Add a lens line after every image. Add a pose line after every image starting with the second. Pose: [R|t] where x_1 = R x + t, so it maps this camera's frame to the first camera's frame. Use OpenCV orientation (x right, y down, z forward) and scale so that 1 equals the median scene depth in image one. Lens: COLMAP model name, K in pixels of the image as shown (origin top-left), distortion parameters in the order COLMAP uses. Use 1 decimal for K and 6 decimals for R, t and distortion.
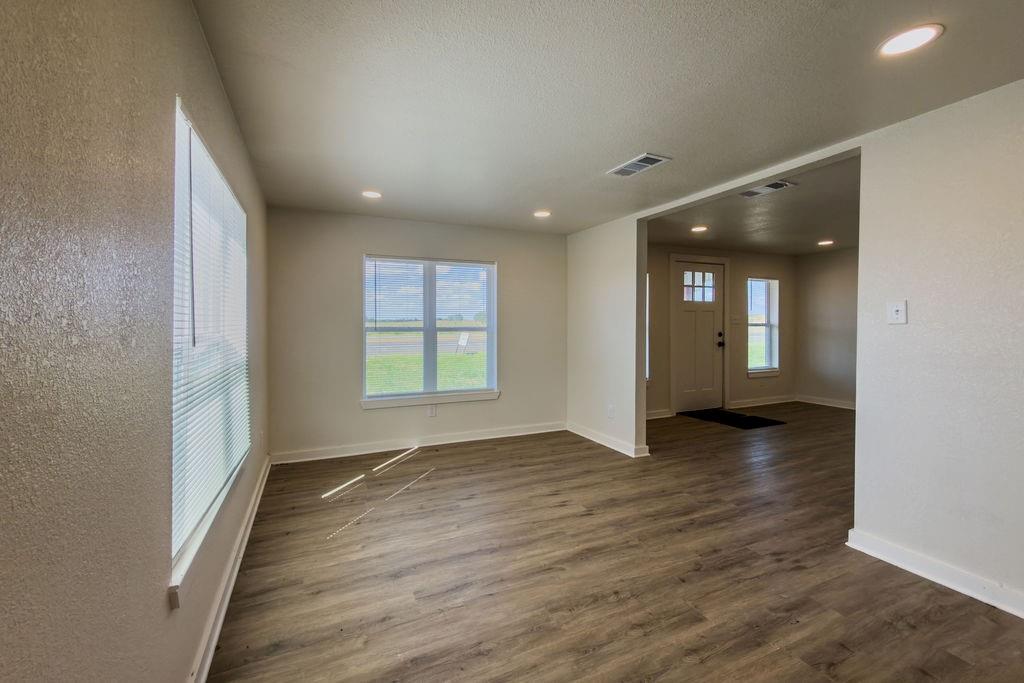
lens RADIAL K [[417.8, 0, 516.5], [0, 417.8, 335.5], [0, 0, 1]] dist [-0.000126, -0.000102]
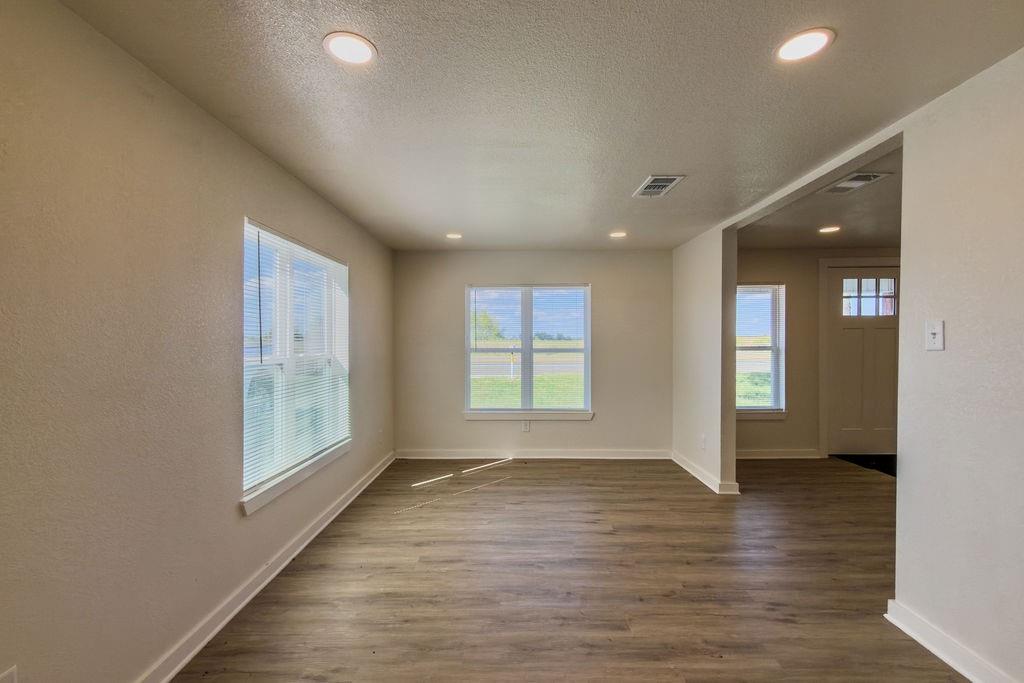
lens RADIAL K [[445.5, 0, 513.9], [0, 445.5, 357.7], [0, 0, 1]] dist [-0.001666, -0.000225]
pose [[0.908325, 0.012060, -0.418092, 0.302877], [-0.009343, 0.999920, 0.008545, -0.007175], [0.418162, -0.003855, 0.908364, -0.064380]]
